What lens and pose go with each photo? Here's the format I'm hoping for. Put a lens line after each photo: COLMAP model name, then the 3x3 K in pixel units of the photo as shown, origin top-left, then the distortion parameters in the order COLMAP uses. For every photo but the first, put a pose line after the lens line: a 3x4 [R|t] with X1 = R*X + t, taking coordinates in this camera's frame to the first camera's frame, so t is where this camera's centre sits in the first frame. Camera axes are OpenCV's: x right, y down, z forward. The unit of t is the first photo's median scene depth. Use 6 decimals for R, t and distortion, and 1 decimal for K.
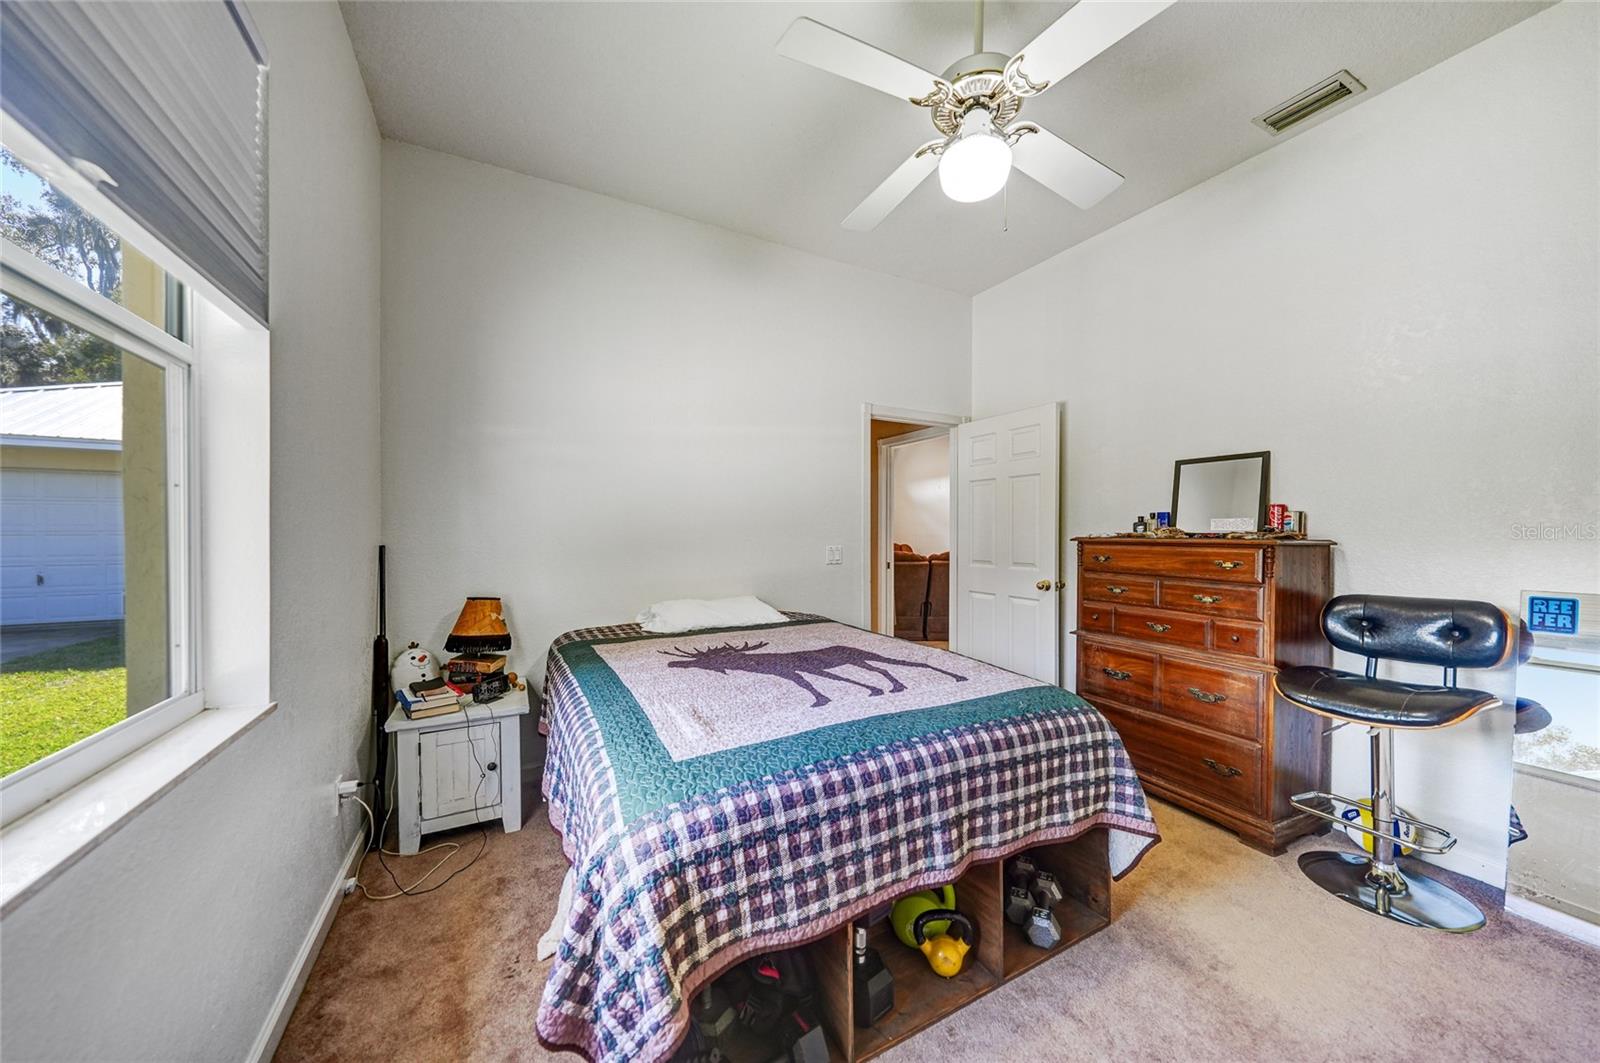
lens RADIAL K [[553.1, 0, 800.0], [0, 553.1, 531.5], [0, 0, 1]] dist [-0.000151, -0.000119]
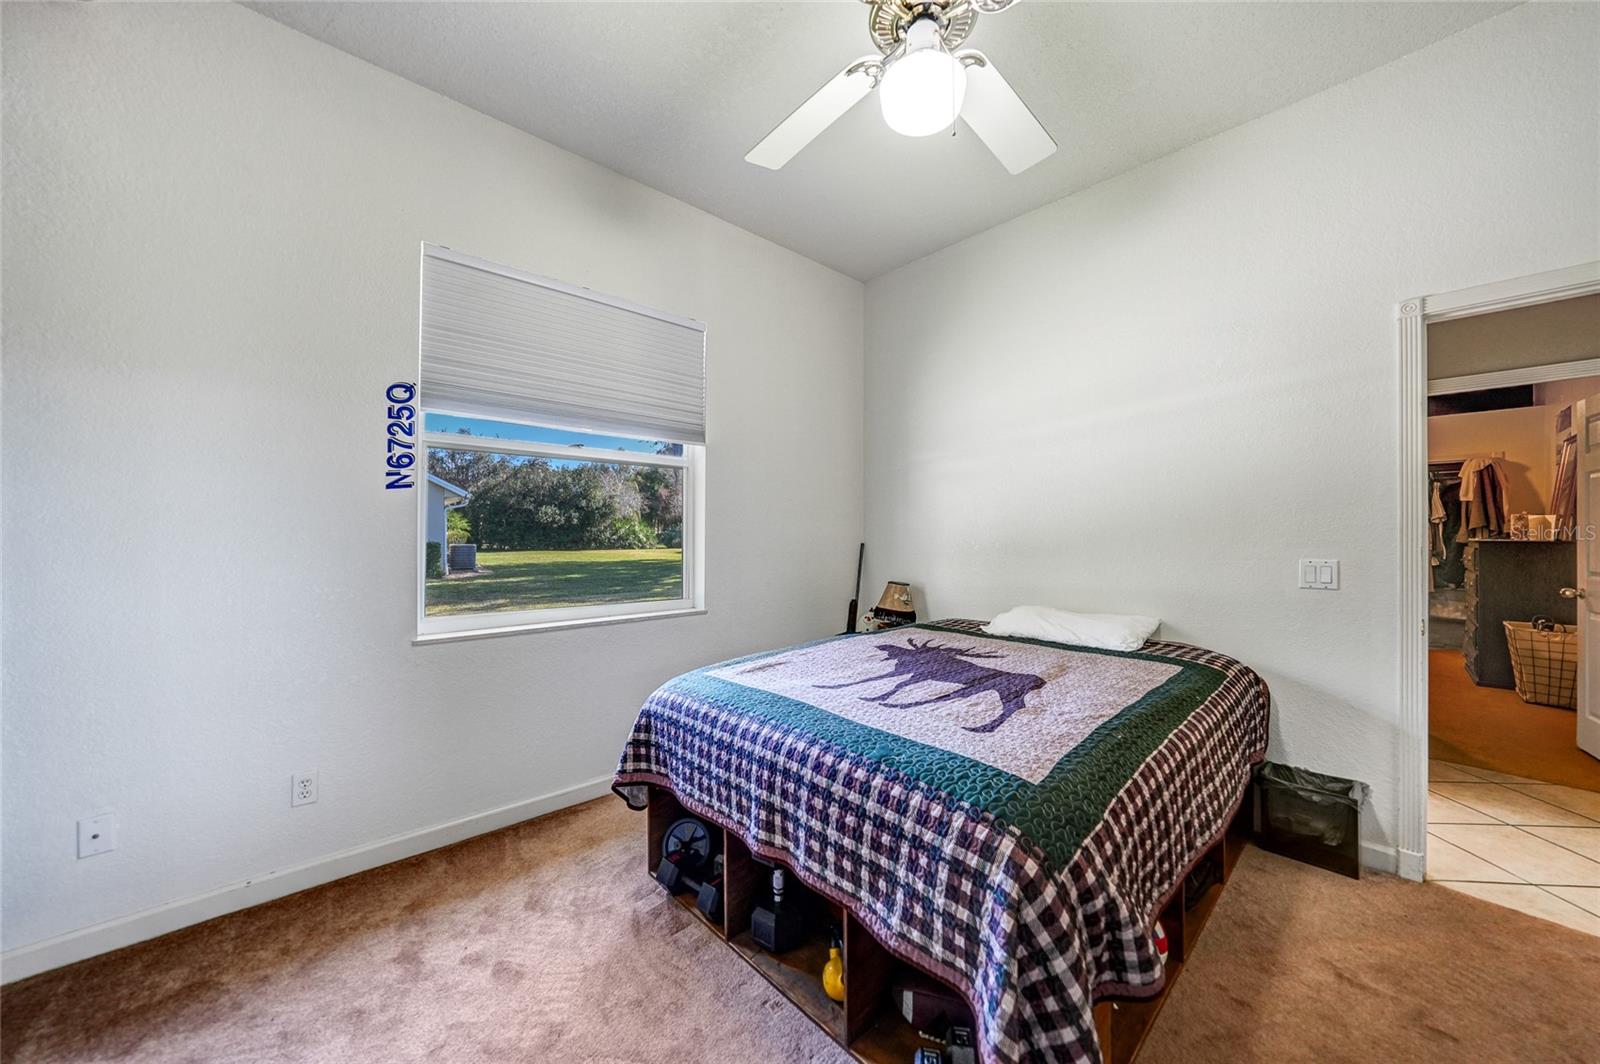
lens RADIAL K [[553.1, 0, 800.0], [0, 553.1, 532.0], [0, 0, 1]] dist [-0.000151, -0.000119]
pose [[0.259252, -0.000834, -0.965809, 1.231910], [-0.003875, 0.999991, -0.001904, -0.005839], [0.965802, 0.004236, 0.259247, 0.719649]]
